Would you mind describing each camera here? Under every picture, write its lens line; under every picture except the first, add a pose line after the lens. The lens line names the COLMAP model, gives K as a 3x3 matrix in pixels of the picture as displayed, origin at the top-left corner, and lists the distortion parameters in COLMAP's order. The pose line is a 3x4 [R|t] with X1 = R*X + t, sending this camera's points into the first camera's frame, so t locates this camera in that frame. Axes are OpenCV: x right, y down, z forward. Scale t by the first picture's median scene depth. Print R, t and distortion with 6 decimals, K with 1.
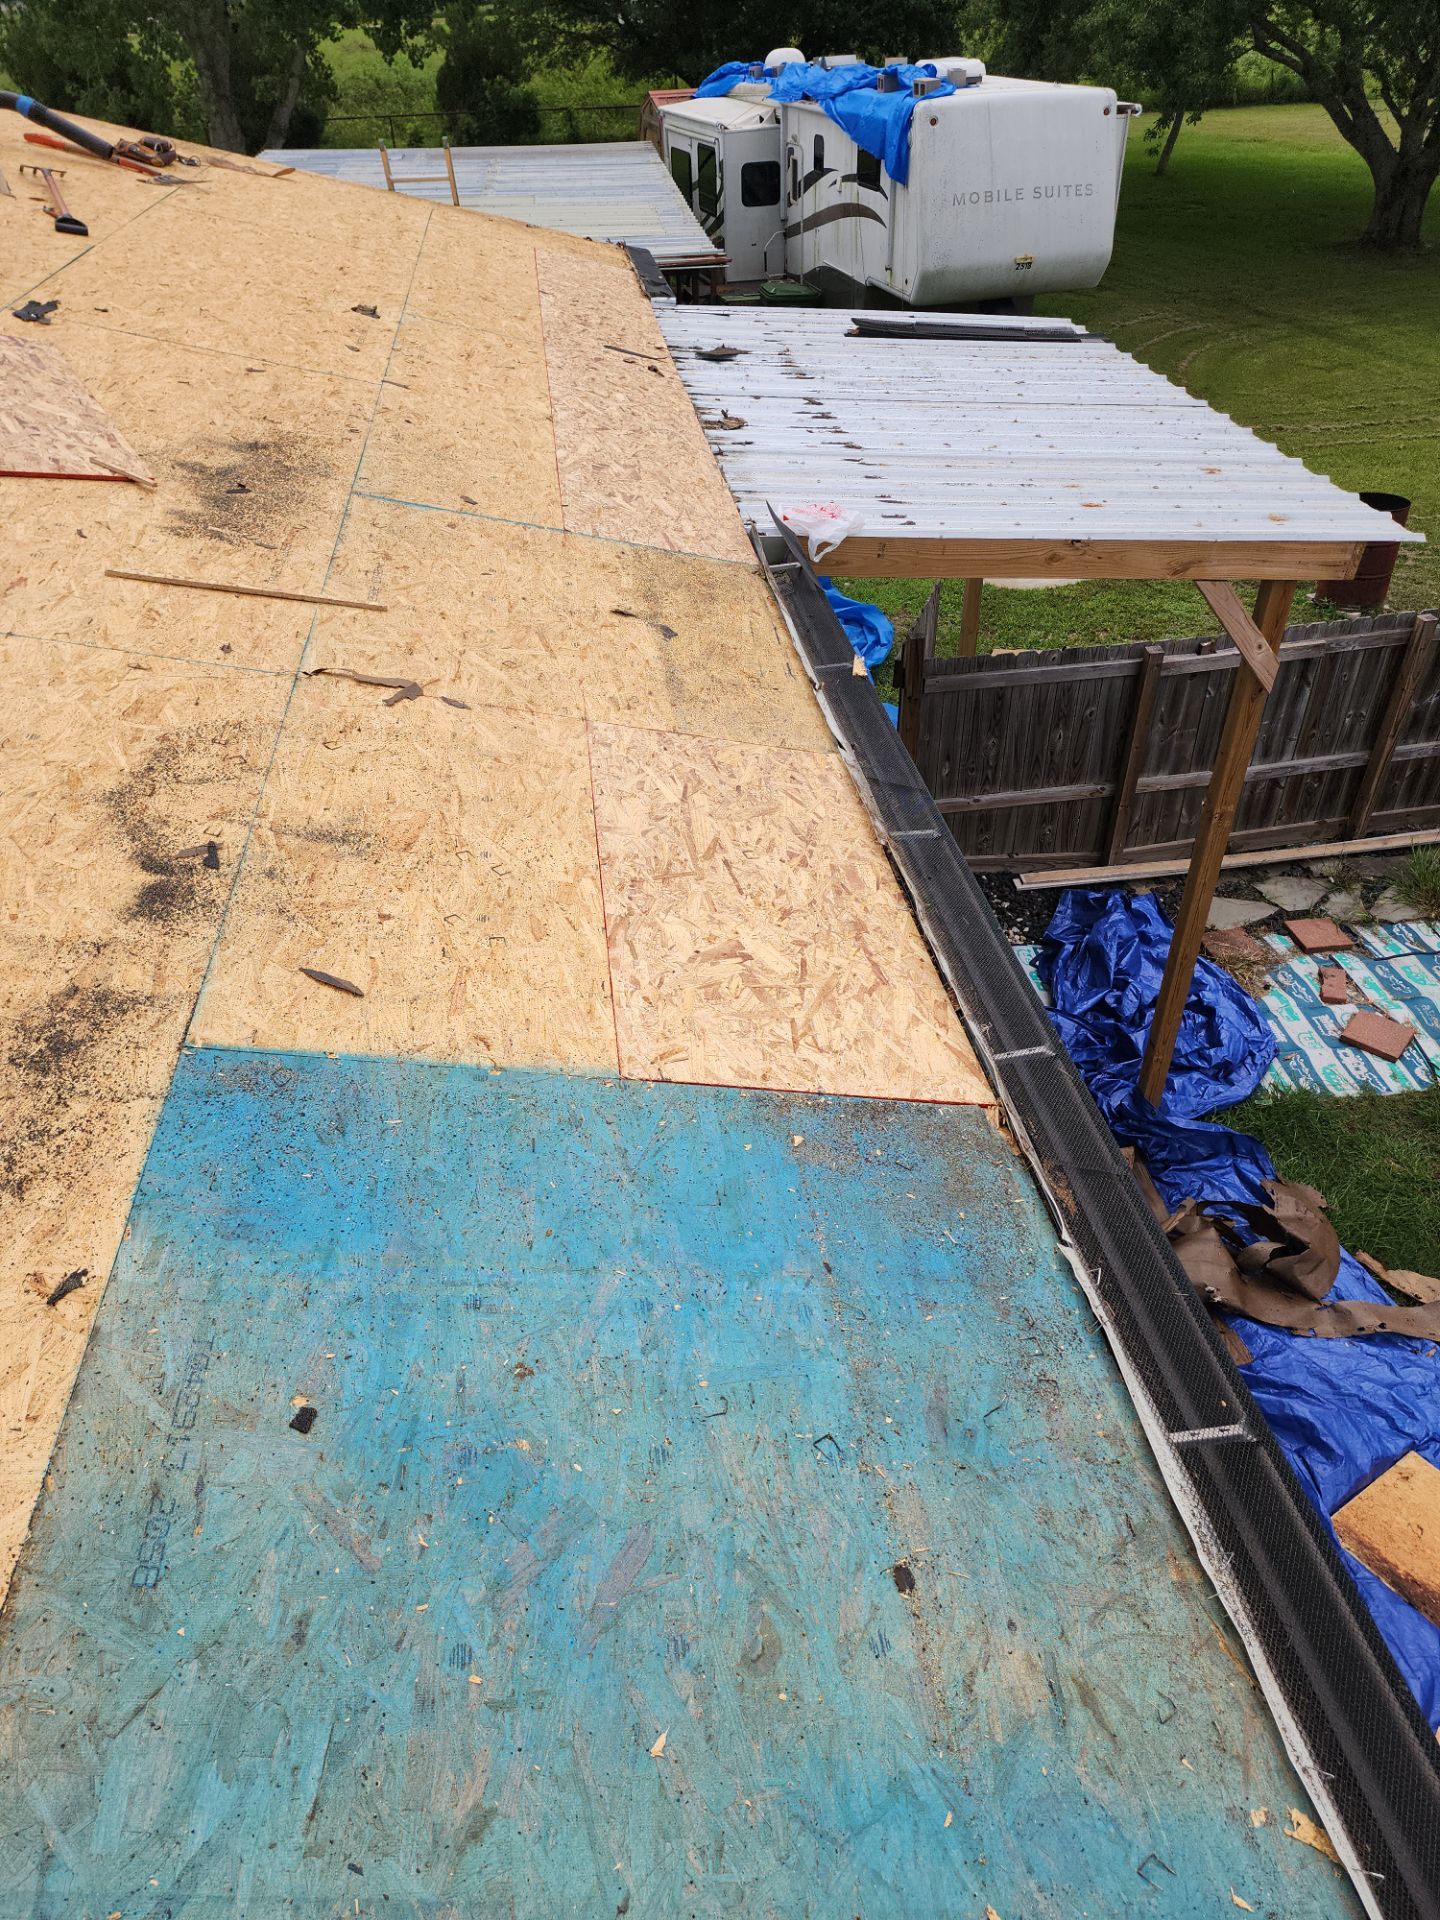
lens RADIAL K [[1287.7, 0, 720.0], [0, 1287.7, 960.0], [0, 0, 1]] dist [0.071413, -0.066163]
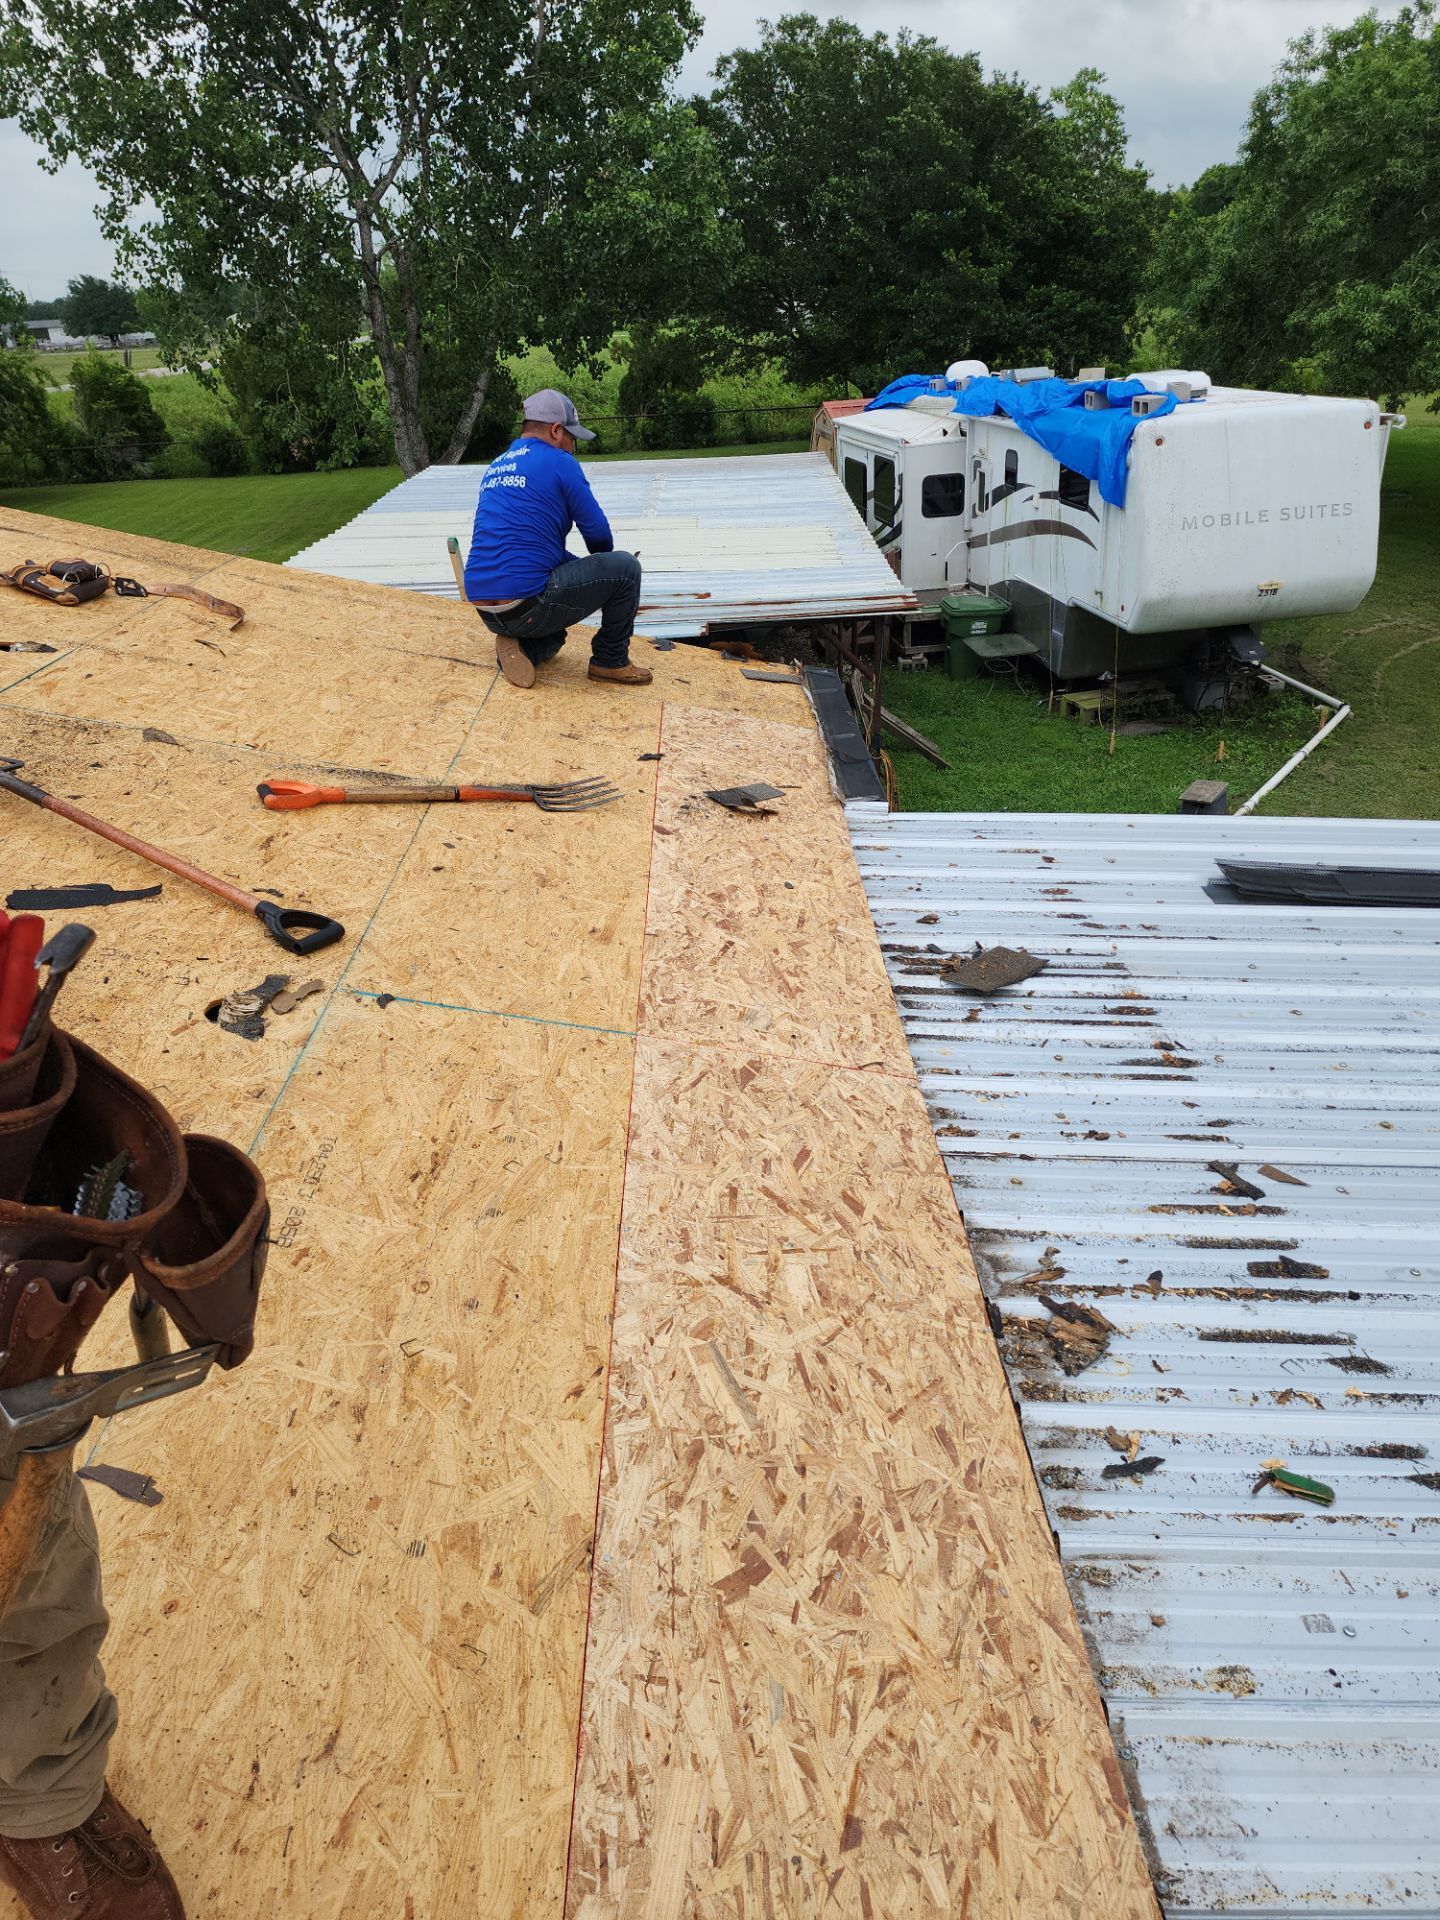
lens RADIAL K [[1344.4, 0, 730.1], [0, 1344.4, 932.3], [0, 0, 1]] dist [0.086278, -0.077049]
pose [[0.994325, 0.023462, -0.103767, -0.012744], [-0.044122, 0.978484, -0.201552, -0.102311], [0.096806, 0.204986, 0.973966, 0.129533]]
